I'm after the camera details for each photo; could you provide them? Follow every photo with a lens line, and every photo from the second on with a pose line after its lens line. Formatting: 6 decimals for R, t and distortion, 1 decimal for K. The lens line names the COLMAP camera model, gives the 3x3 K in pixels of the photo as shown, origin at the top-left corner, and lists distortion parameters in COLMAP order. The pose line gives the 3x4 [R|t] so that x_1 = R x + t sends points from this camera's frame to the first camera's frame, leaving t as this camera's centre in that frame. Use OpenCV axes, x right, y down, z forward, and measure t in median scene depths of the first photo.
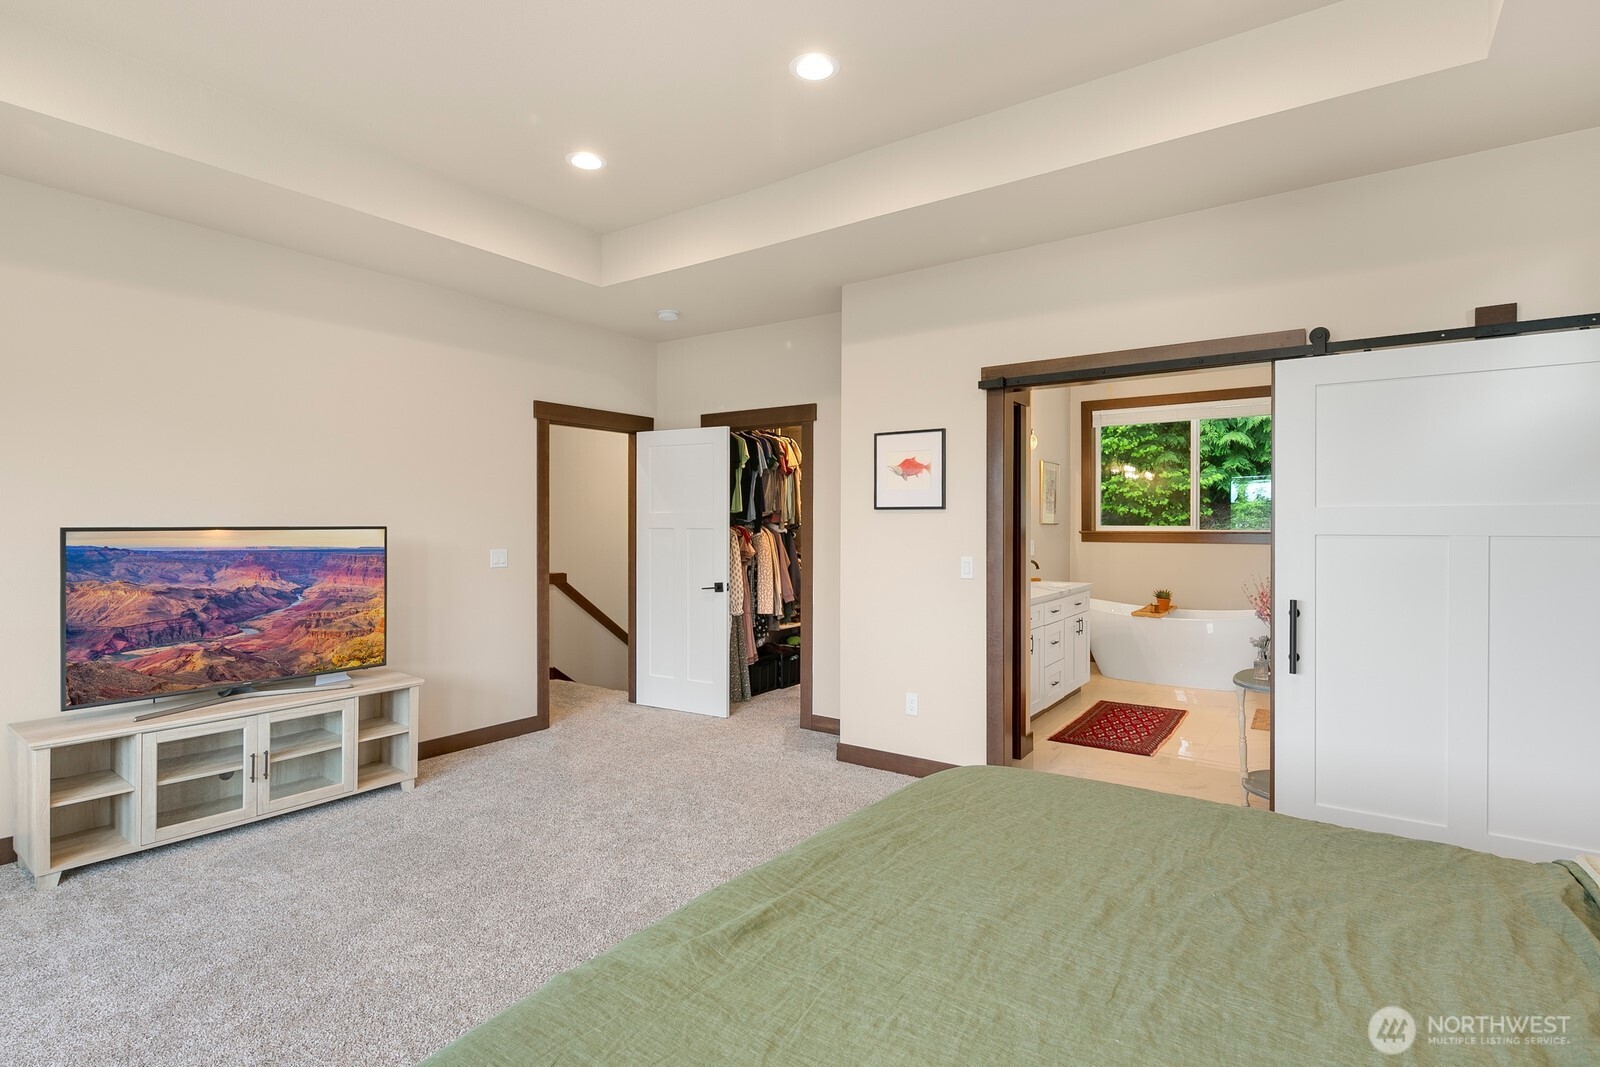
lens RADIAL K [[791.6, 0, 800.3], [0, 791.6, 522.6], [0, 0, 1]] dist [0.001281, -0.000528]
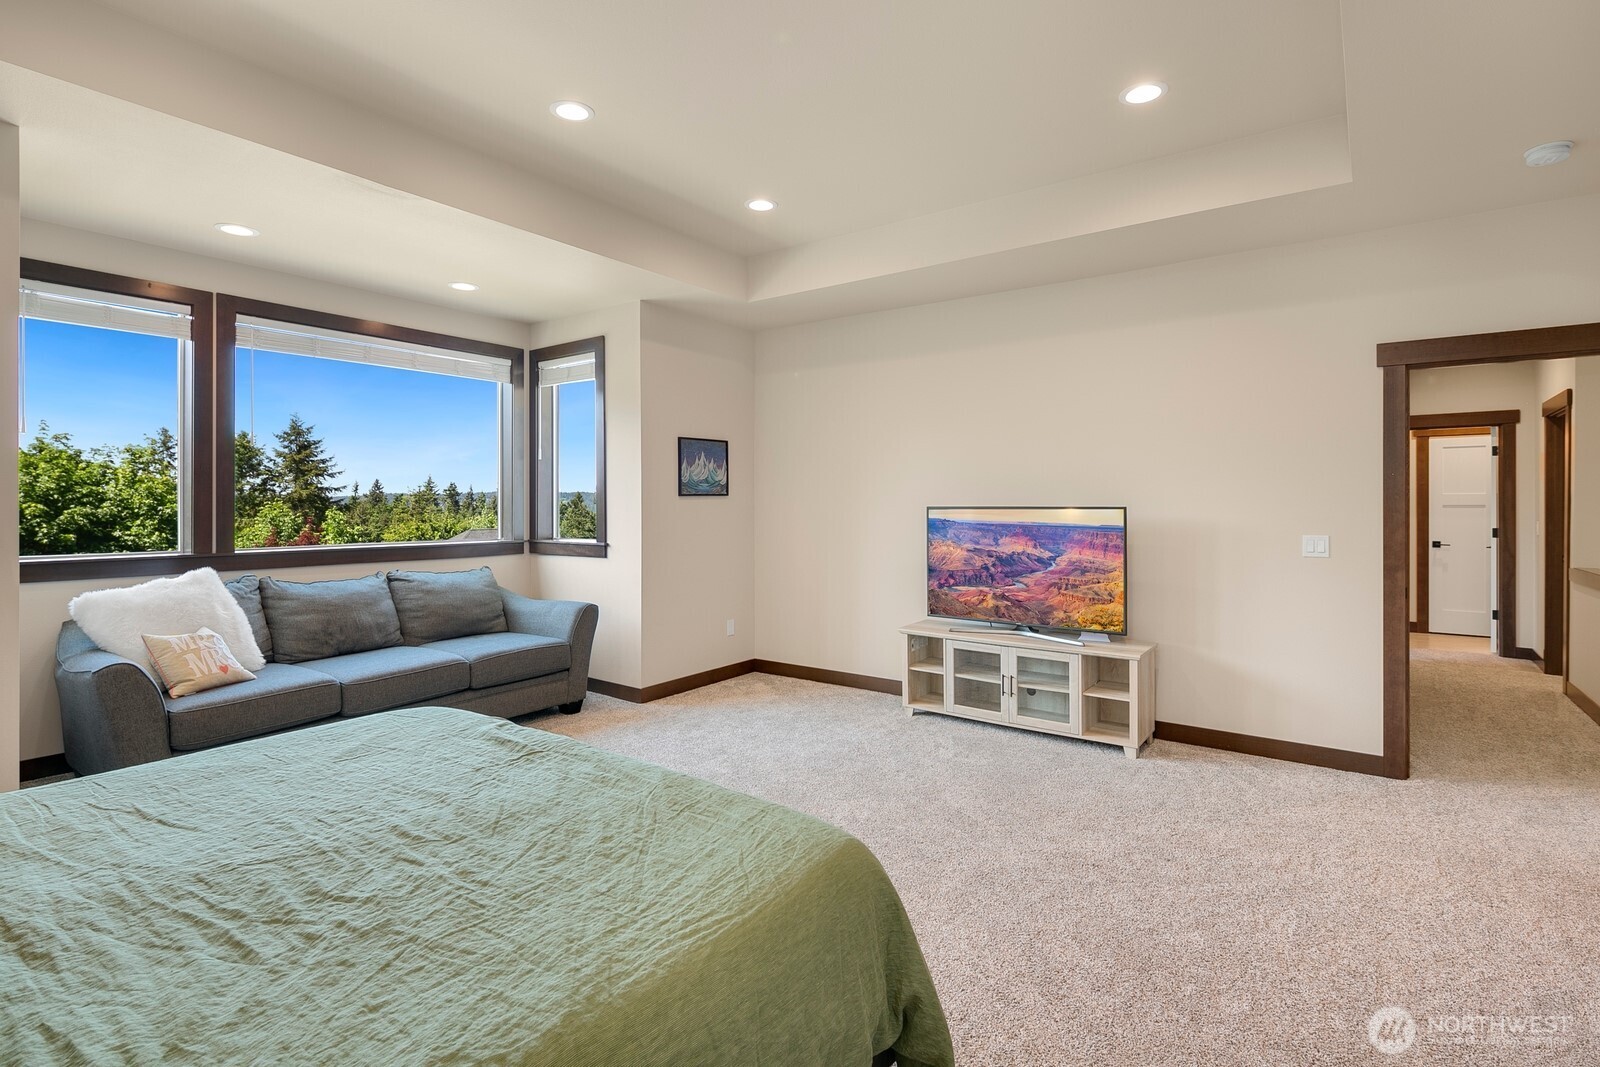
lens RADIAL K [[791.6, 0, 800.3], [0, 791.6, 522.6], [0, 0, 1]] dist [0.001281, -0.000528]
pose [[-0.040671, 0.021845, -0.998934, 0.671108], [0.003903, 0.999757, 0.021704, 0.001925], [0.999165, -0.003016, -0.040746, 0.714329]]
